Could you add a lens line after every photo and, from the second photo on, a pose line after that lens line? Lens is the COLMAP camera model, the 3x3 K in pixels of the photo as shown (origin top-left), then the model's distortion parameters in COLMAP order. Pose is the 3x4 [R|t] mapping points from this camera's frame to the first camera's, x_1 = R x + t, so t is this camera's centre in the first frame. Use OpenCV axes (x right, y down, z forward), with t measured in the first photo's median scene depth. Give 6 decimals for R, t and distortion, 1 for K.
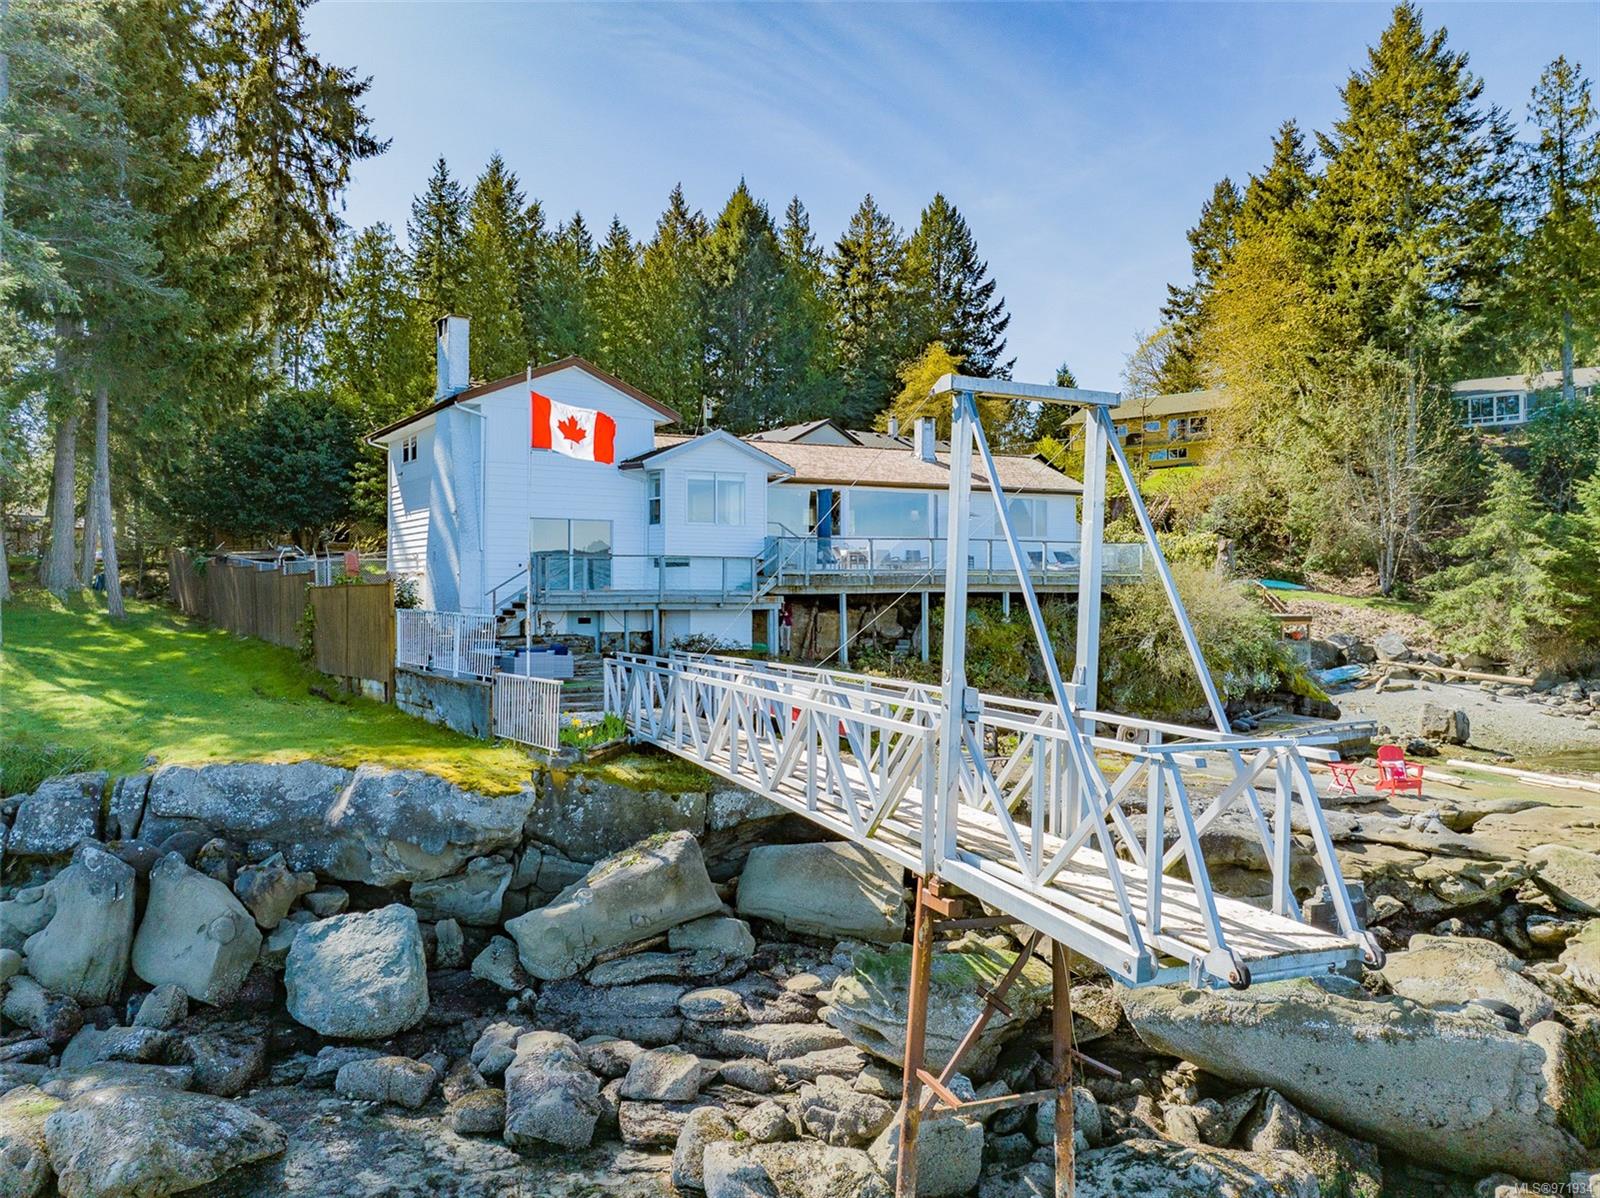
lens RADIAL K [[1140.2, 0, 800.0], [0, 1140.2, 599.0], [0, 0, 1]] dist [-0.052537, 0.018885]
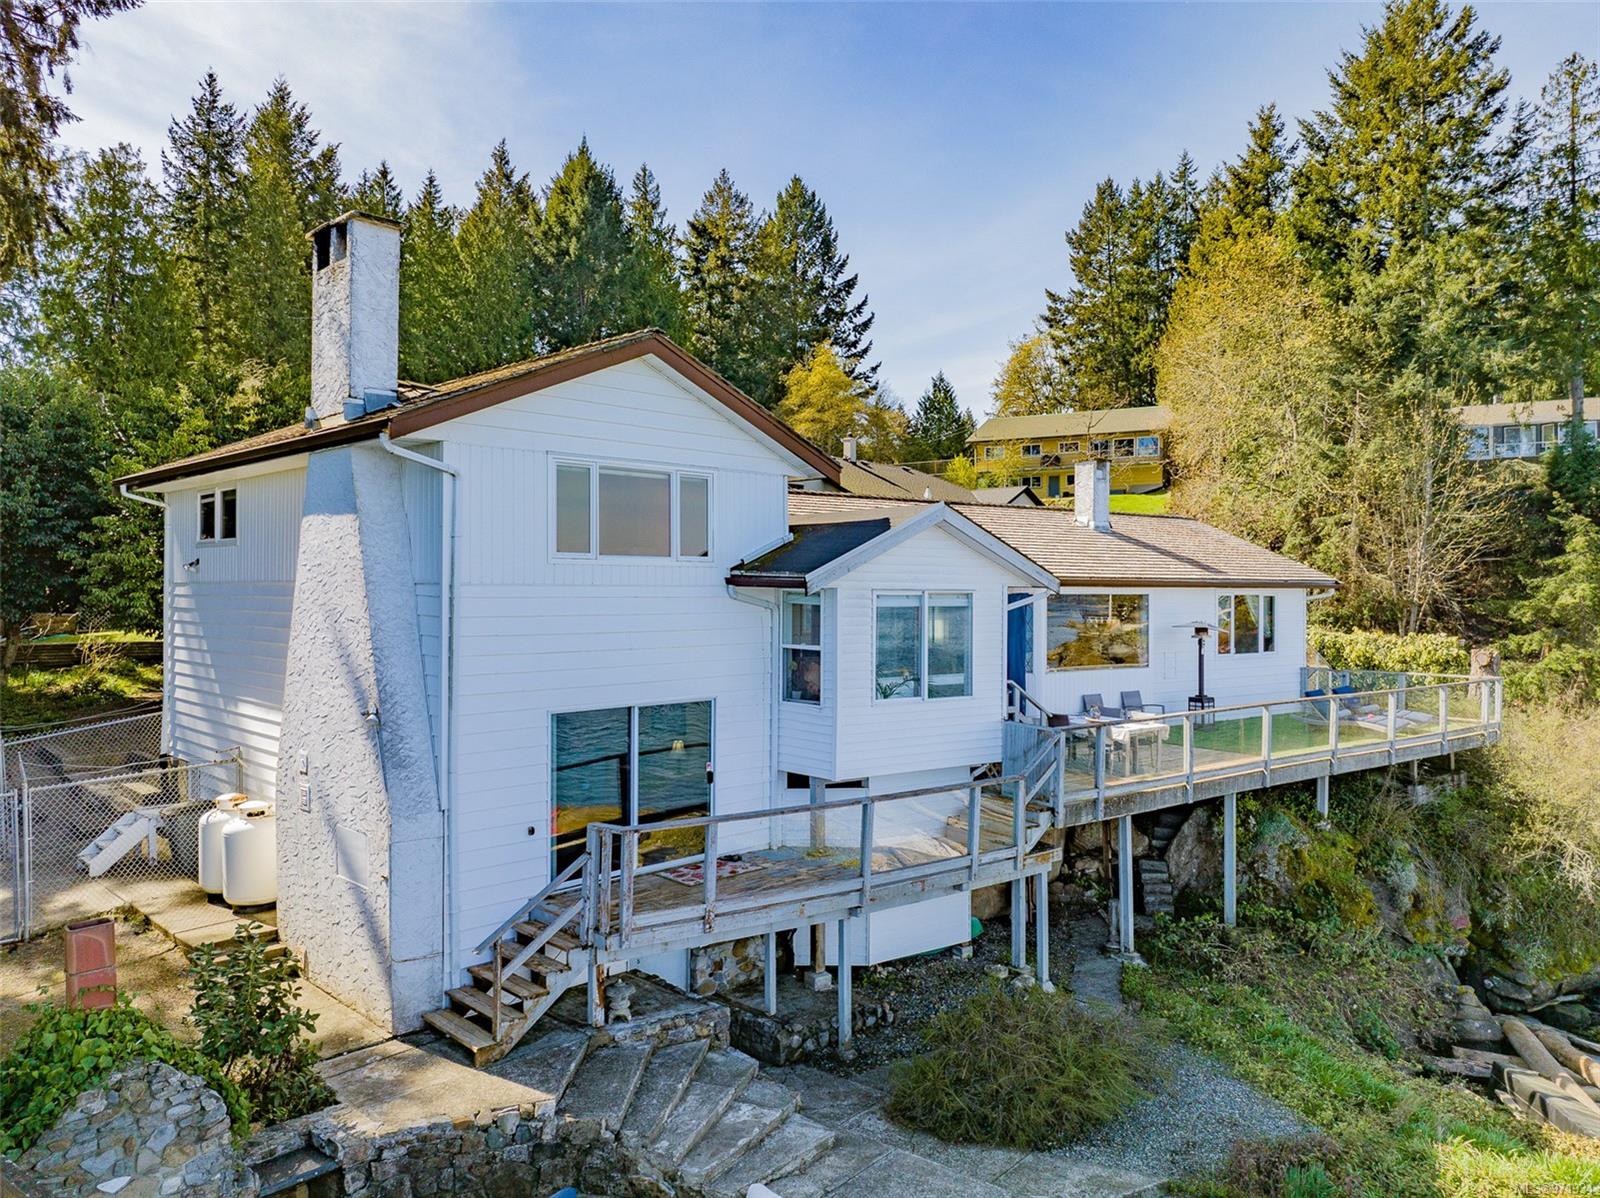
lens RADIAL K [[1140.2, 0, 800.0], [0, 1140.2, 599.0], [0, 0, 1]] dist [-0.052537, 0.018885]
pose [[0.980893, 0.003422, 0.194516, -0.061550], [-0.003757, 0.999992, 0.001353, -0.030612], [-0.194510, -0.002058, 0.980898, 0.152858]]
